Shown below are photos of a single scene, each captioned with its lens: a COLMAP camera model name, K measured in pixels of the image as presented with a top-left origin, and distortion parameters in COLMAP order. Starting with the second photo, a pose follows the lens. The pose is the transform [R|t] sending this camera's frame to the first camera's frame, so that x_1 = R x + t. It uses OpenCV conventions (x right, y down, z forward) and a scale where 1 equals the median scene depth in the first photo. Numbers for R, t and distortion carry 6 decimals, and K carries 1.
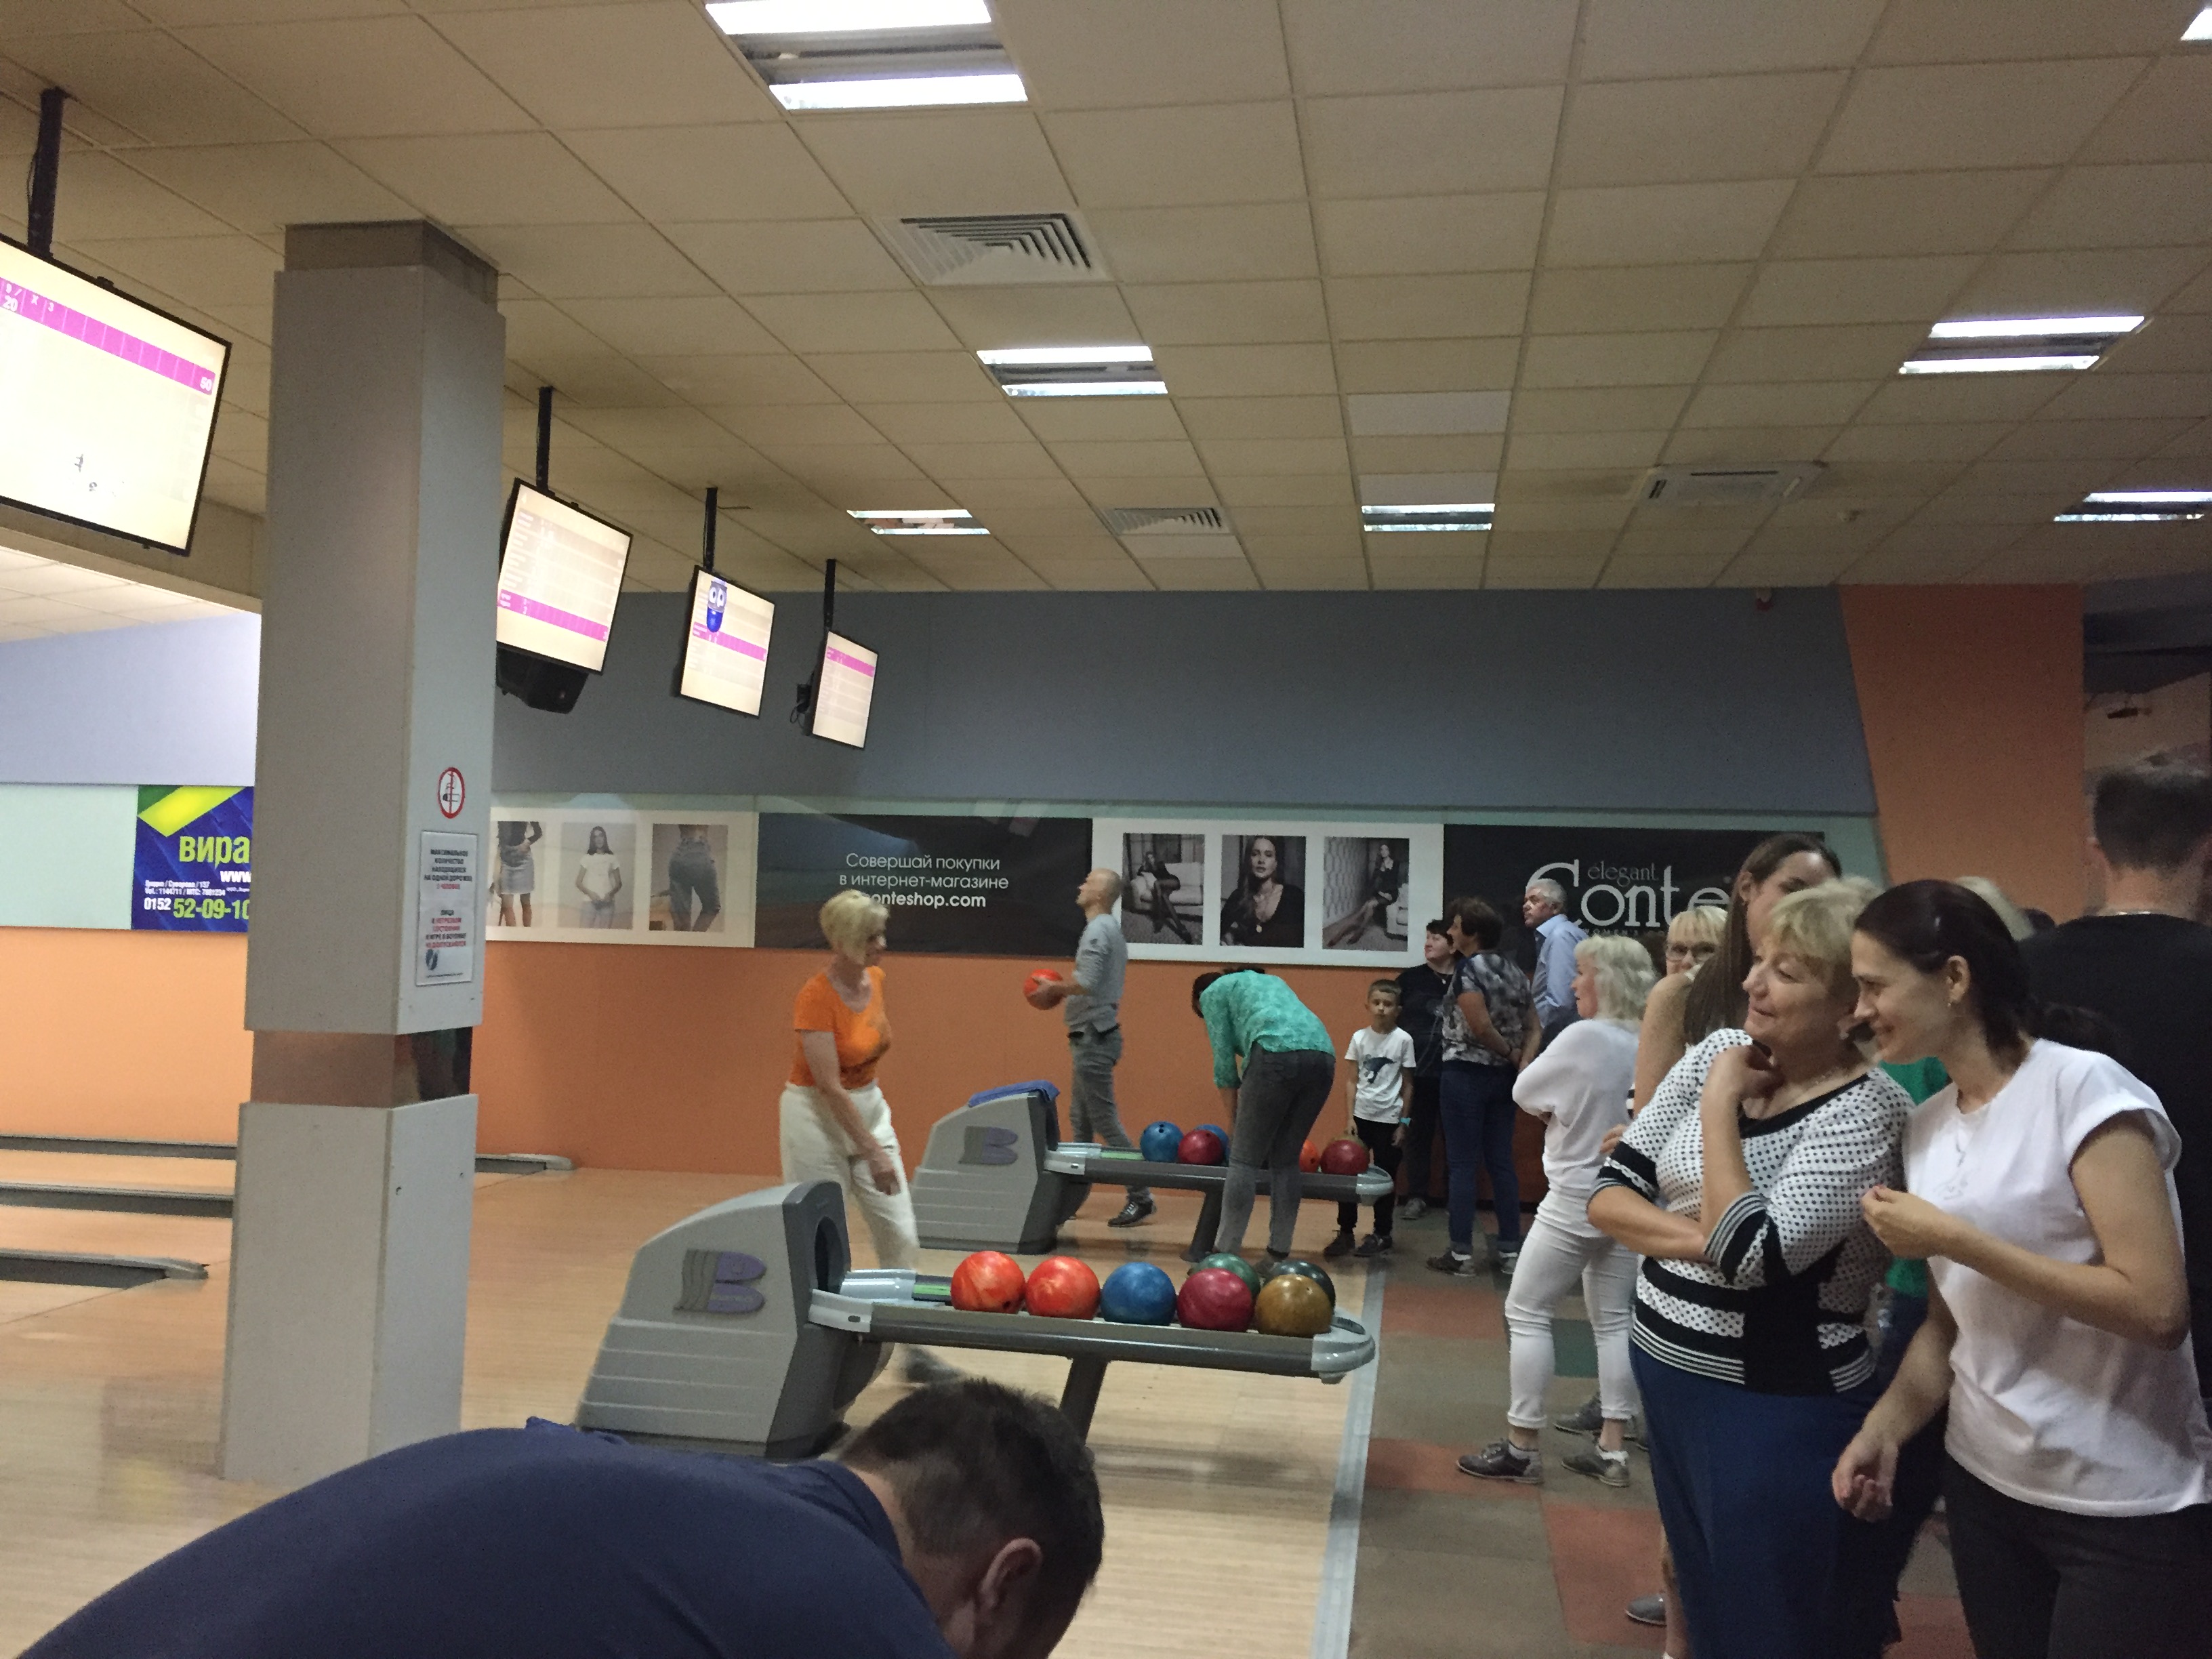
lens RADIAL K [[1875.3, 0, 1090.6], [0, 1875.3, 822.4], [0, 0, 1]] dist [0.074018, -0.098673]
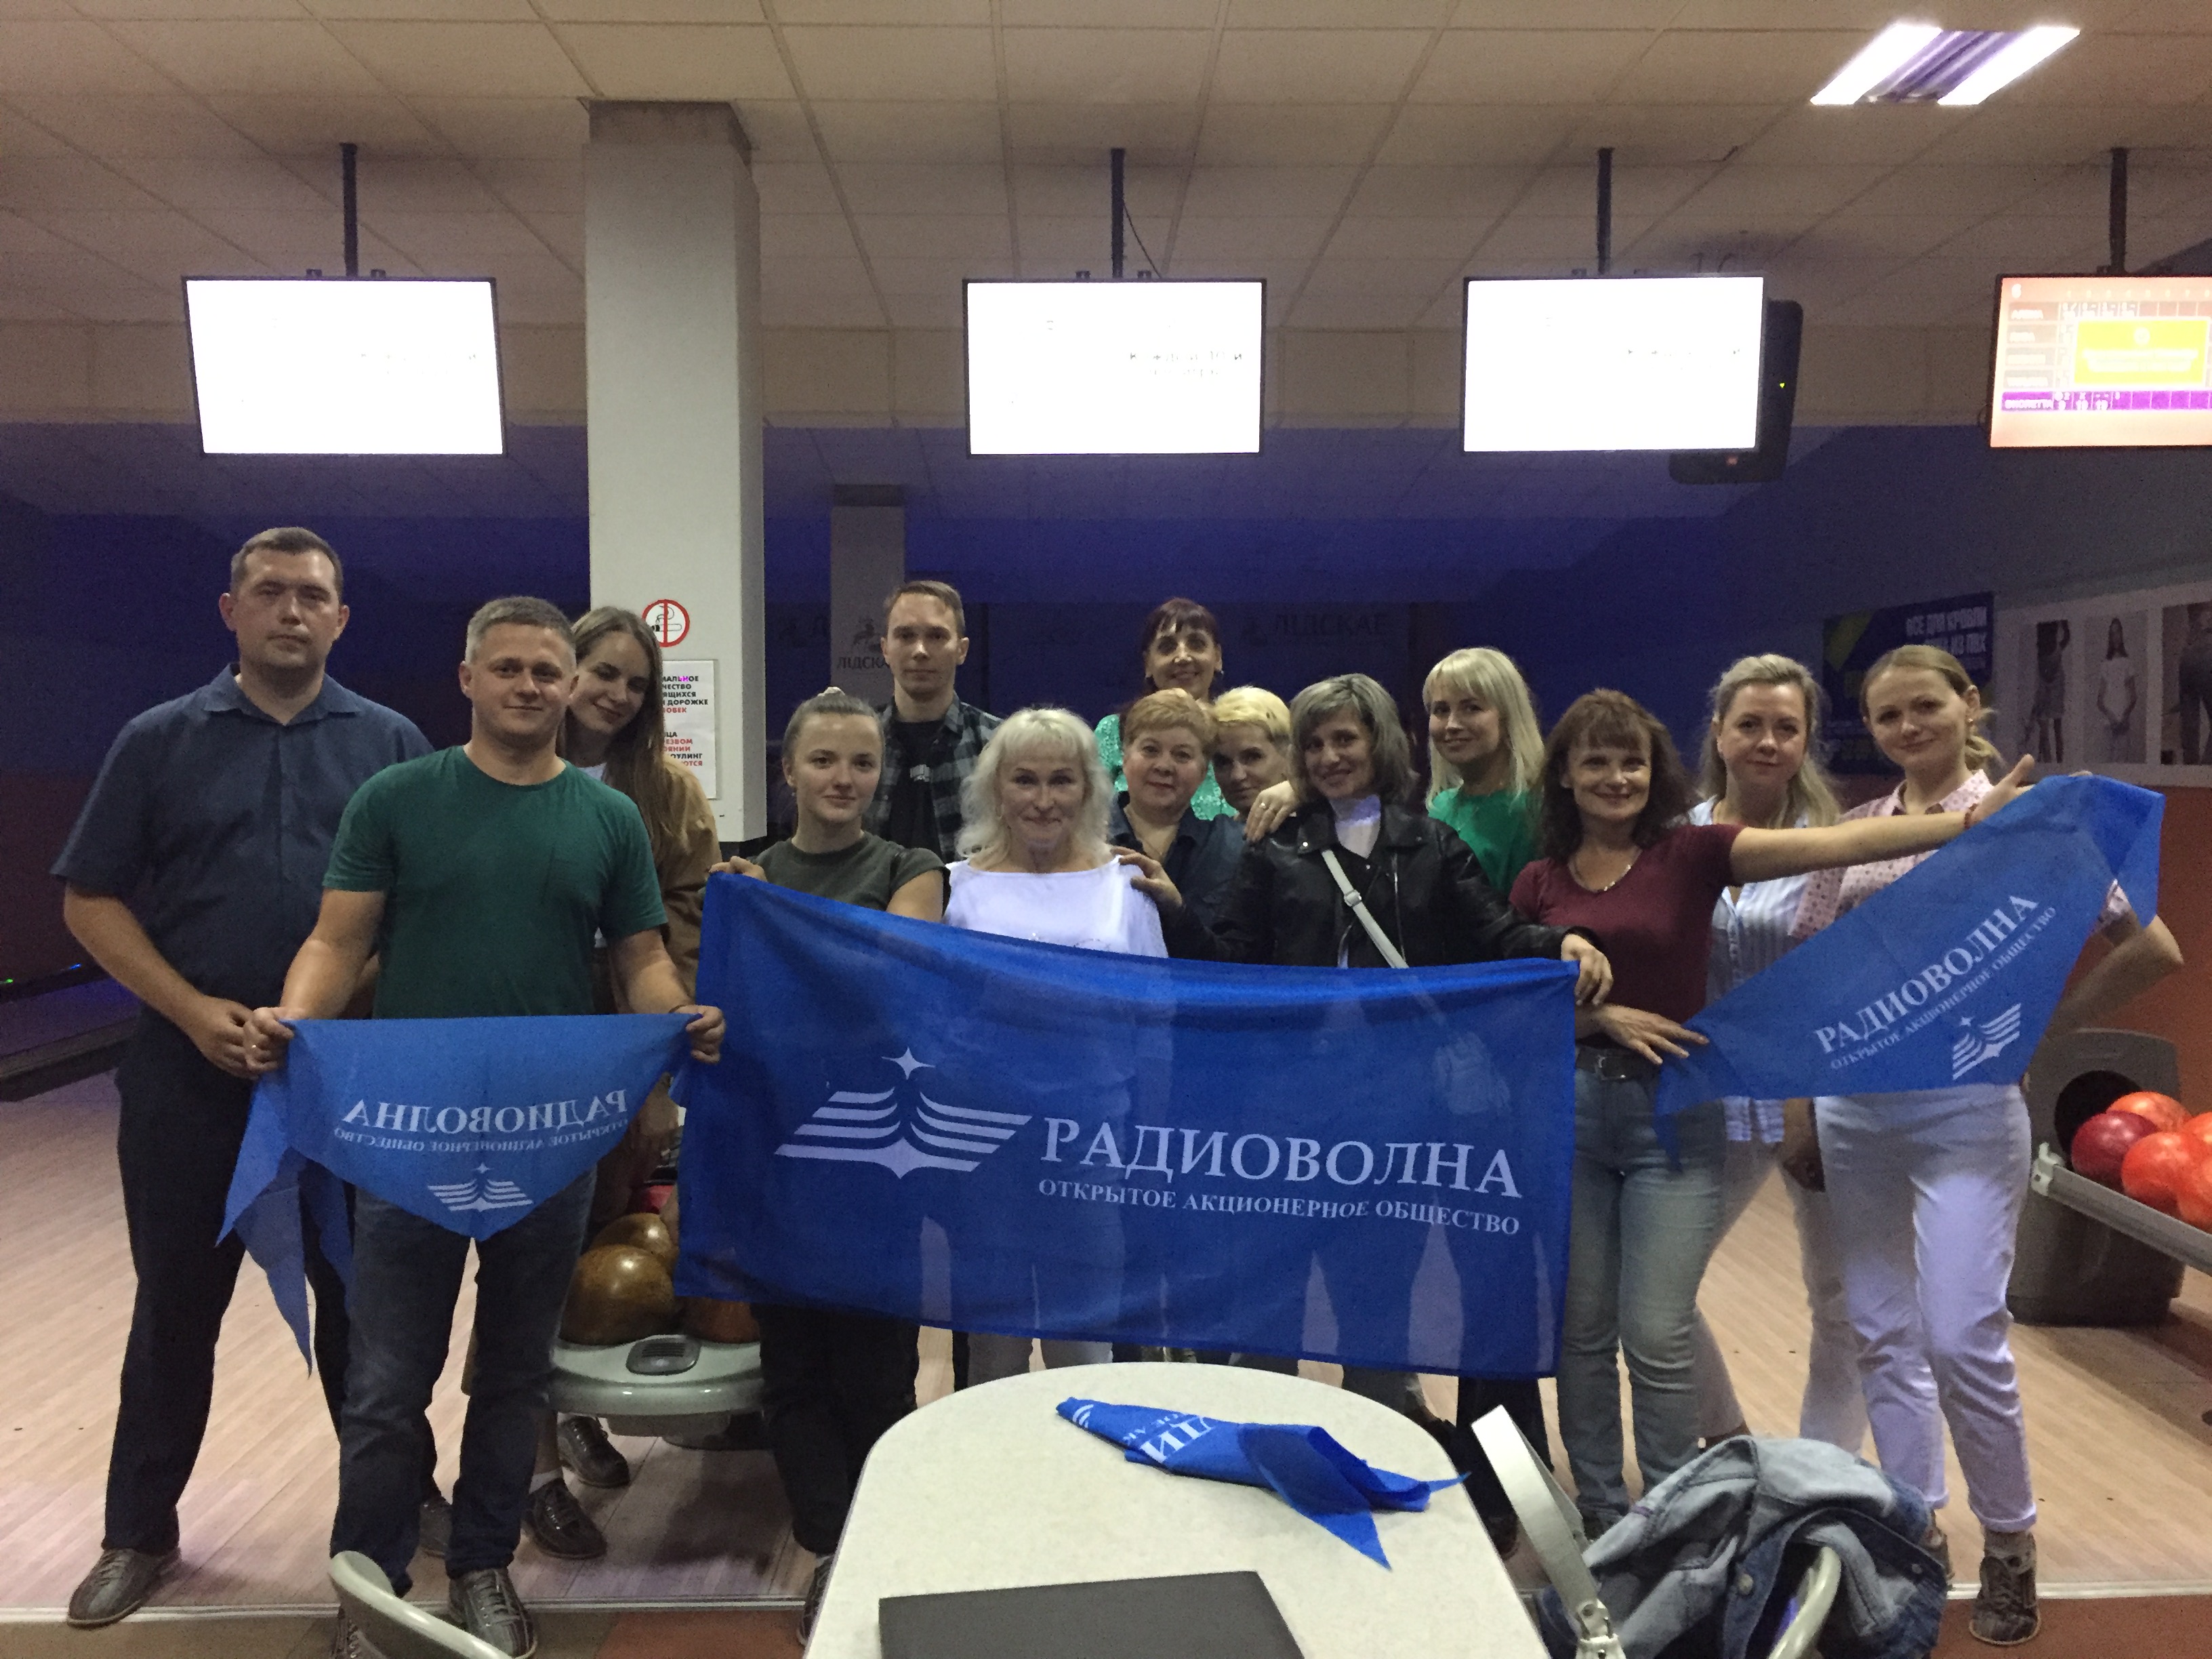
lens RADIAL K [[1875.3, 0, 1100.3], [0, 1875.3, 818.8], [0, 0, 1]] dist [0.074018, -0.098673]
pose [[0.196201, 0.009605, -0.980517, 0.361338], [0.055363, 0.998248, 0.020857, 0.041045], [0.979000, -0.058377, 0.195325, 0.486448]]
